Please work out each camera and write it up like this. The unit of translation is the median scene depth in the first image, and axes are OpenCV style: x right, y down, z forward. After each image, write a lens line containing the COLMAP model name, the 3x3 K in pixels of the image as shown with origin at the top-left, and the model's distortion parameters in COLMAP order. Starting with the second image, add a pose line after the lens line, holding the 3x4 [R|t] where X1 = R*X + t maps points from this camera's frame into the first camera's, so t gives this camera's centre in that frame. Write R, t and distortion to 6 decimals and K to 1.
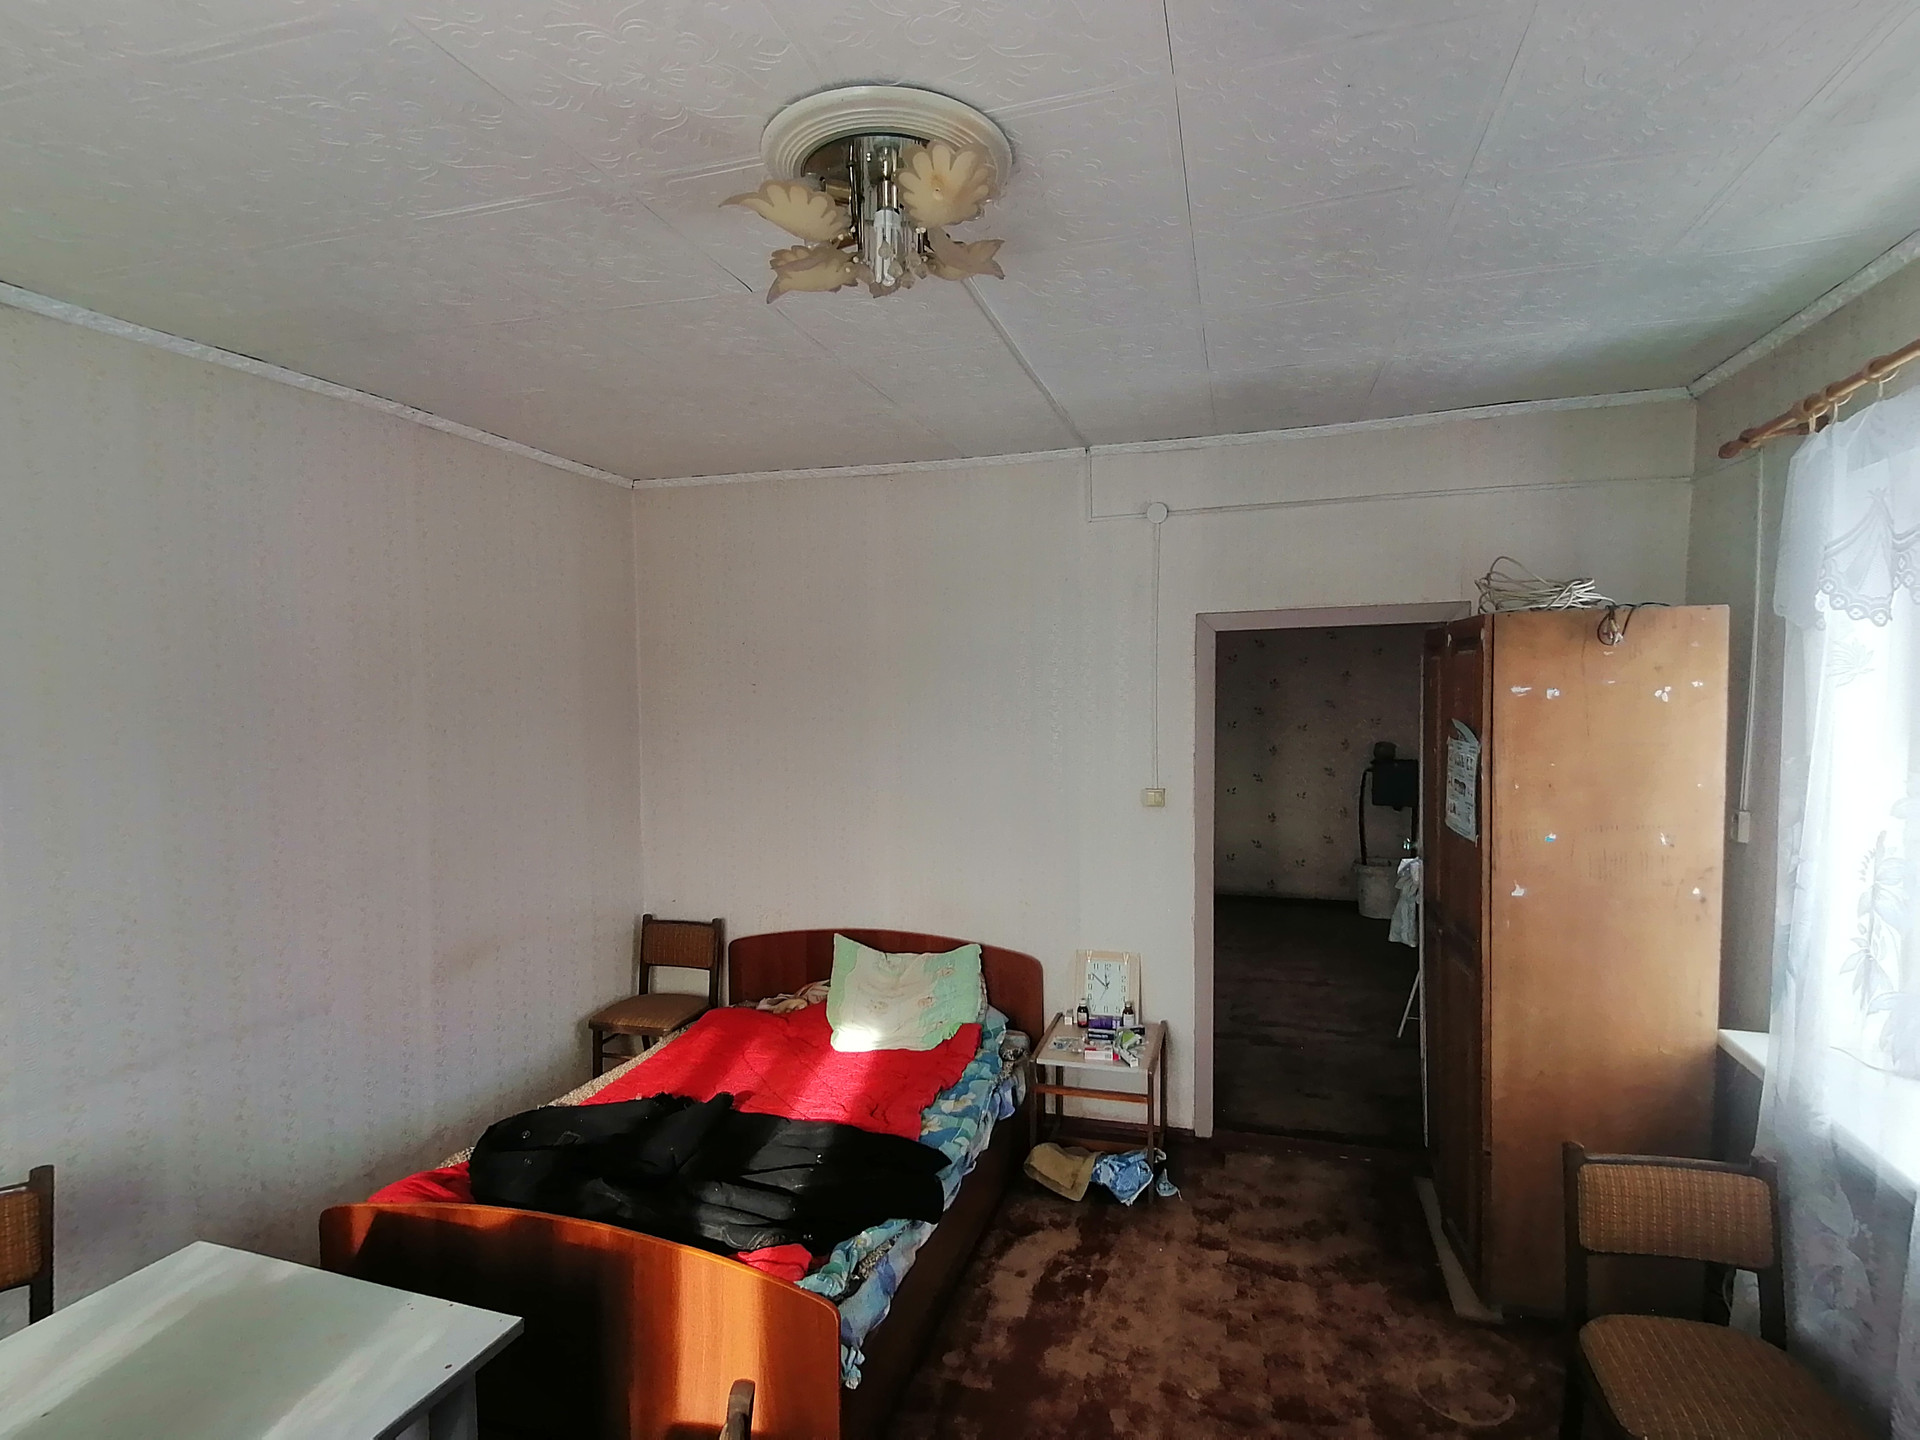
lens RADIAL K [[945.7, 0, 965.0], [0, 945.7, 713.1], [0, 0, 1]] dist [-0.002258, 0.000119]
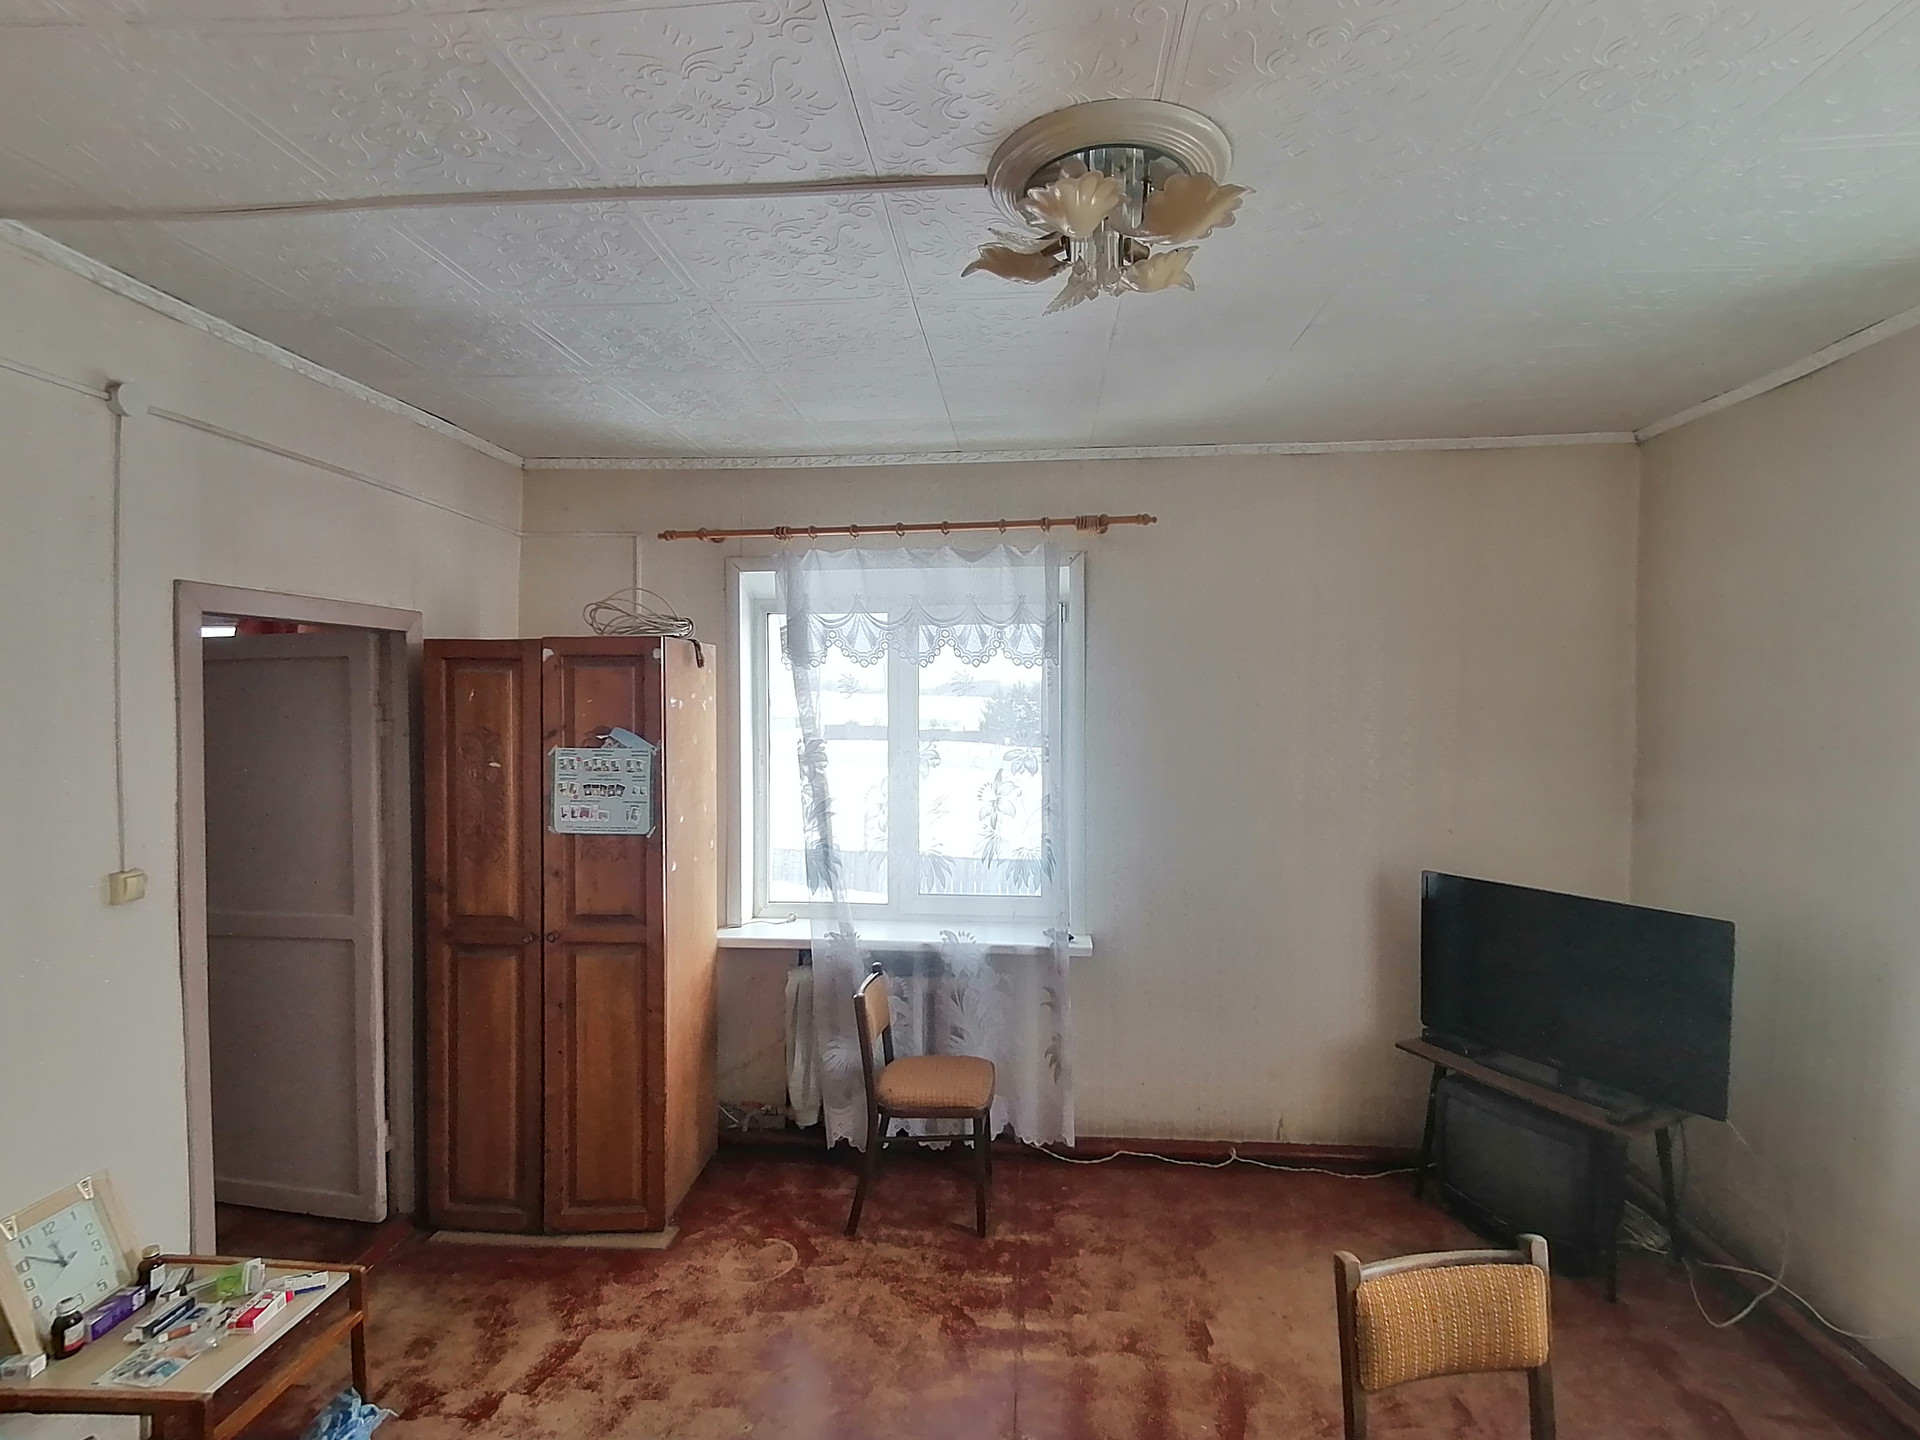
lens RADIAL K [[945.7, 0, 964.0], [0, 945.7, 718.2], [0, 0, 1]] dist [-0.002258, 0.000119]
pose [[-0.208957, -0.003514, 0.977918, -0.647855], [0.039250, 0.999158, 0.011977, -0.000859], [-0.977137, 0.040886, -0.208643, 0.837556]]
